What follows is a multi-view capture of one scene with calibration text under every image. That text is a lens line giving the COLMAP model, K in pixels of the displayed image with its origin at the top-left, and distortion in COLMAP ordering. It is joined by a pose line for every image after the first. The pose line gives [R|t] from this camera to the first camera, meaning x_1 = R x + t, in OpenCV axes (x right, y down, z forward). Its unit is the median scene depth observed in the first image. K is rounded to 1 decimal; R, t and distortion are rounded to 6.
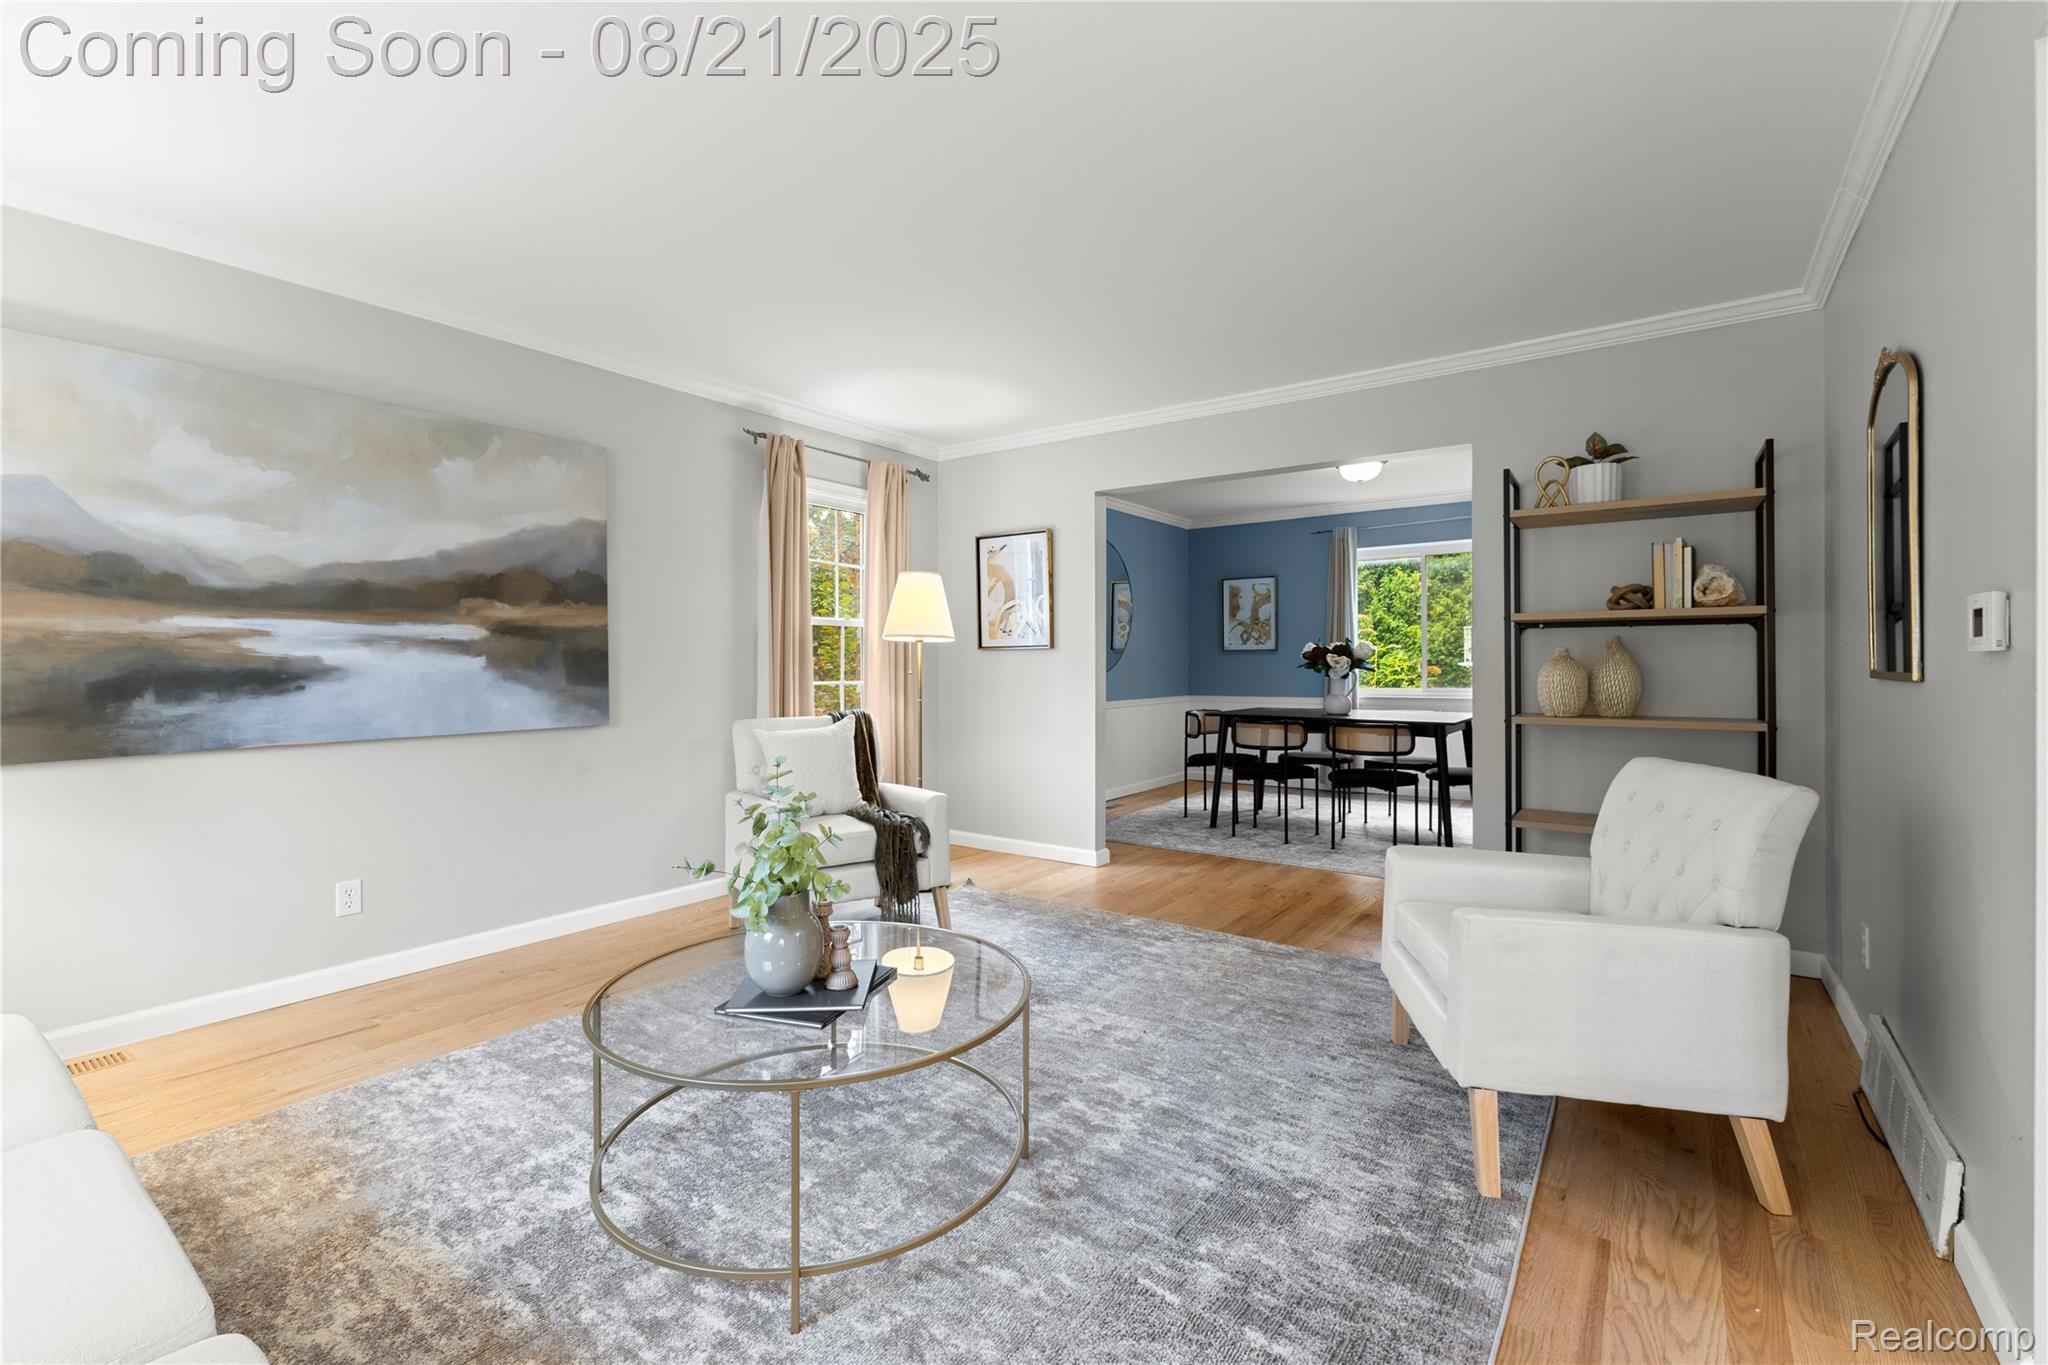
lens RADIAL K [[889.4, 0, 1037.1], [0, 889.4, 683.6], [0, 0, 1]] dist [0.010924, -0.002670]
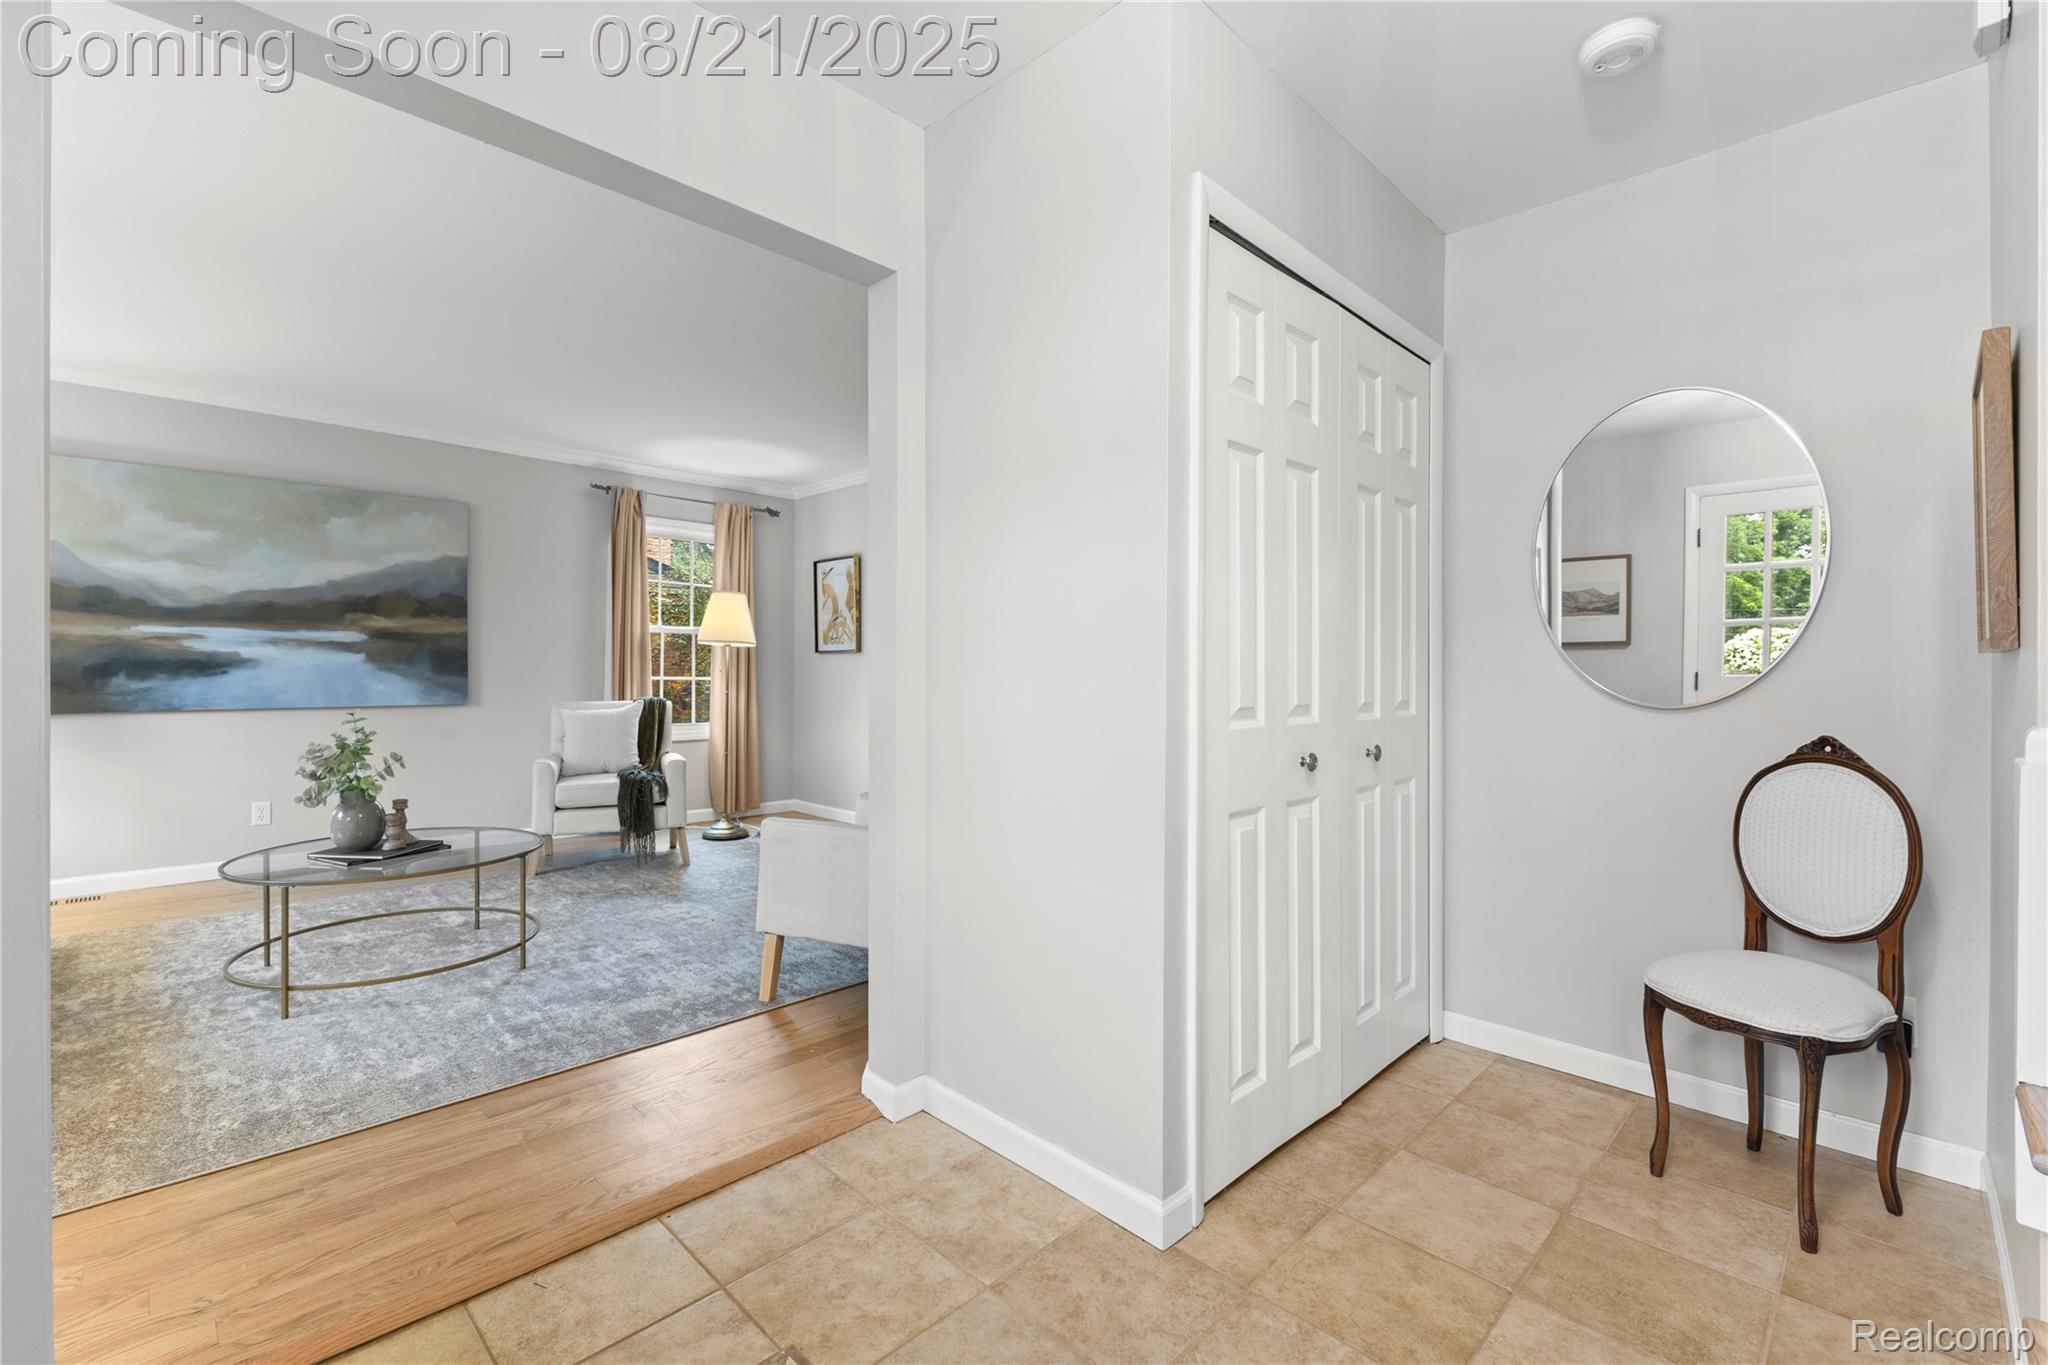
lens RADIAL K [[889.4, 0, 1040.0], [0, 889.4, 687.7], [0, 0, 1]] dist [0.010924, -0.002670]
pose [[0.987478, 0.009407, -0.157476, 0.652521], [-0.010728, 0.999914, -0.007539, 0.022732], [0.157391, 0.009134, 0.987494, -0.237998]]
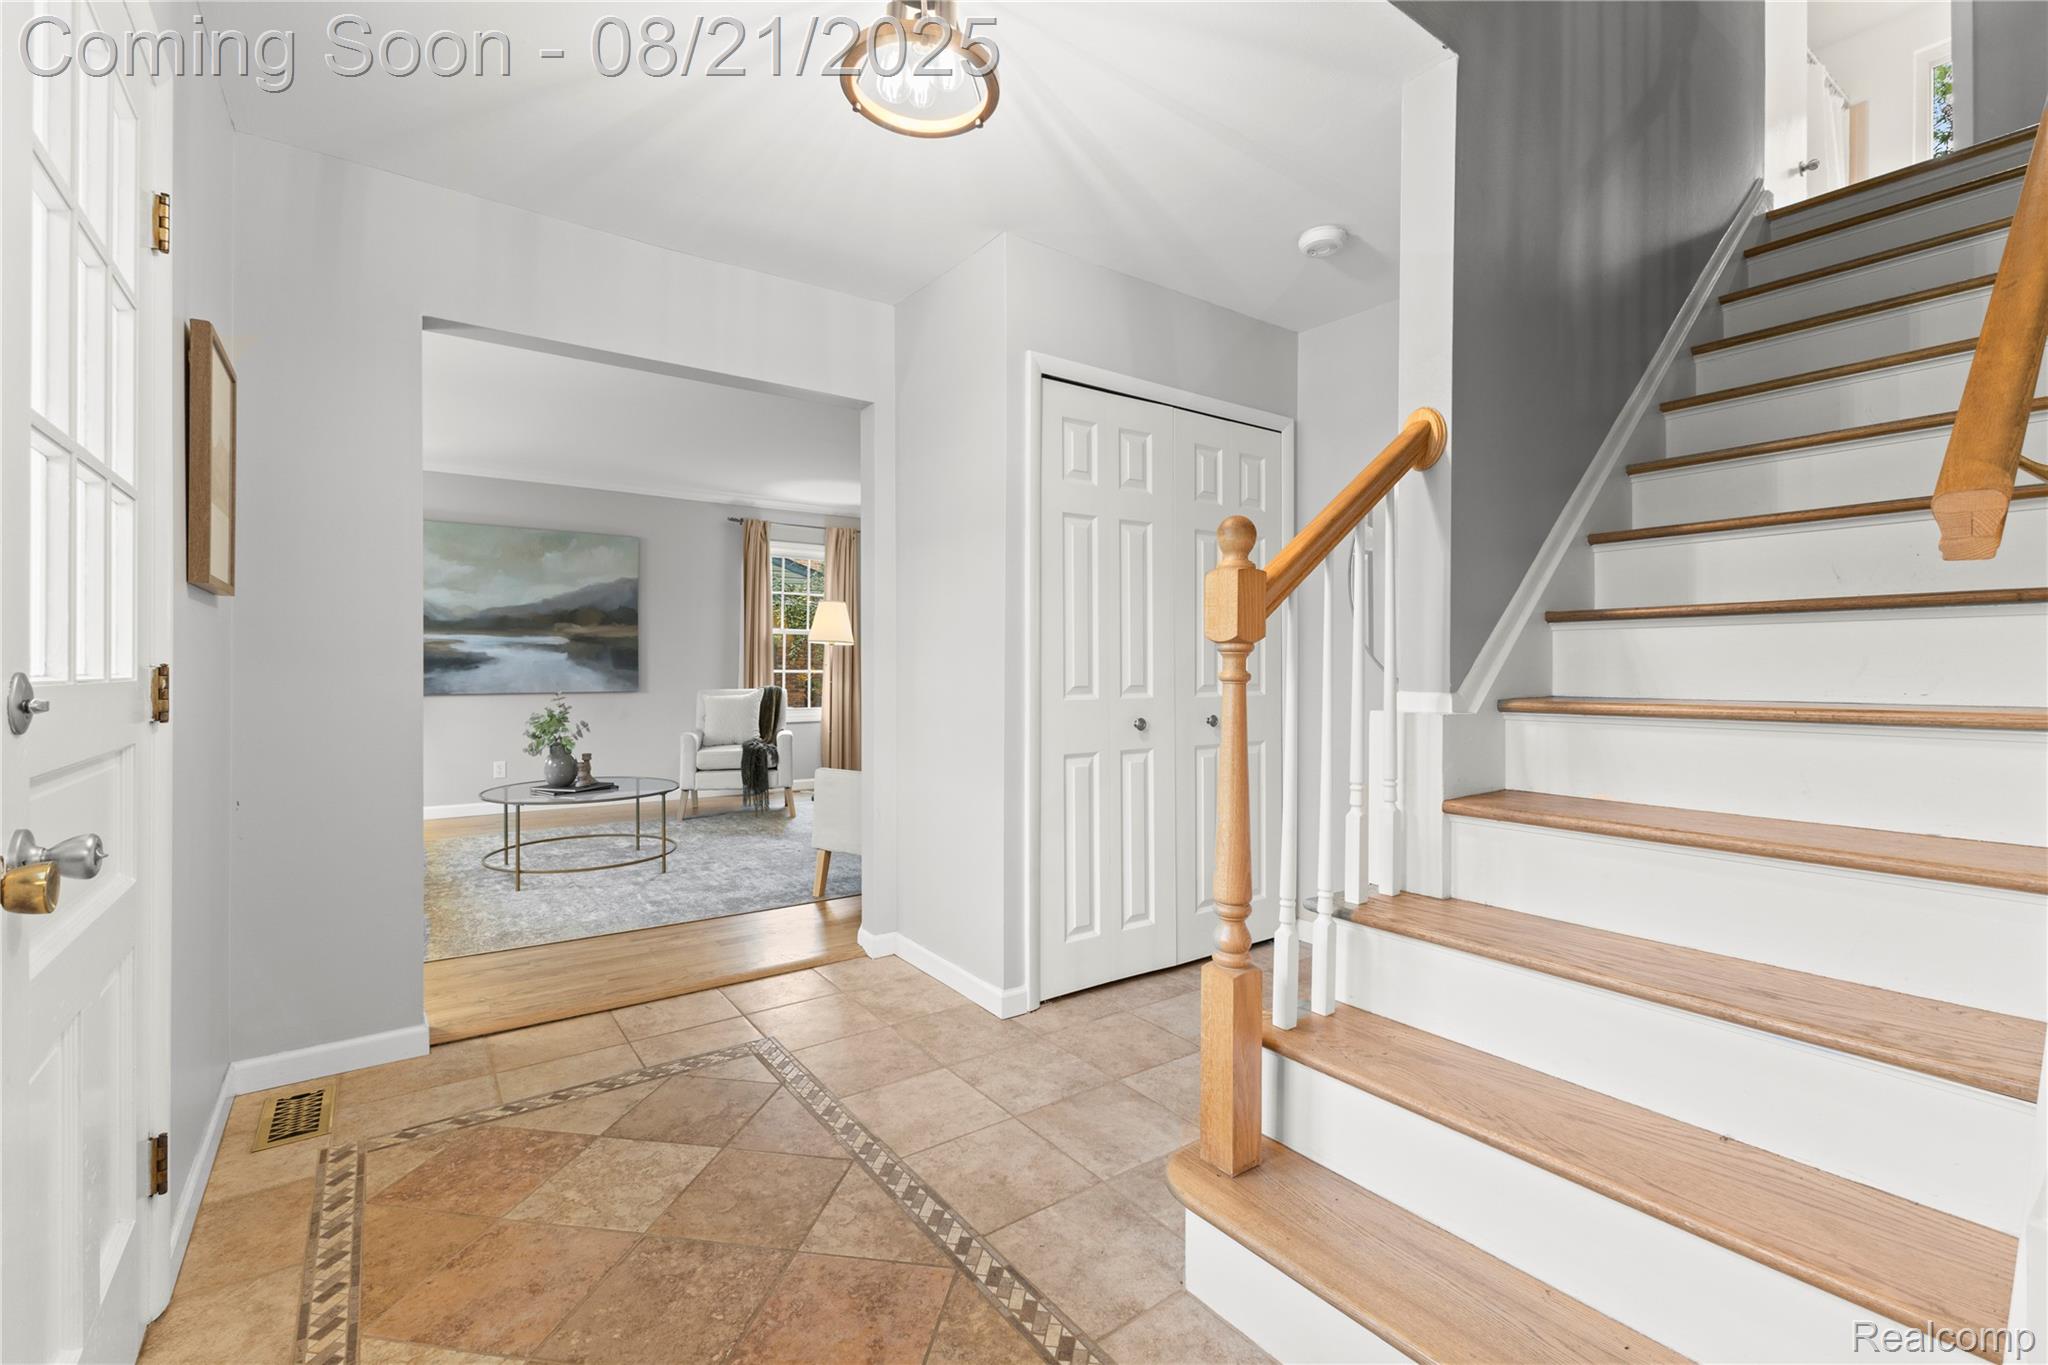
lens RADIAL K [[889.4, 0, 1035.2], [0, 889.4, 679.9], [0, 0, 1]] dist [0.010924, -0.002670]
pose [[0.947154, 0.008329, -0.320671, 0.913671], [-0.011690, 0.999895, -0.008559, 0.031190], [0.320566, 0.011855, 0.947152, -0.475746]]
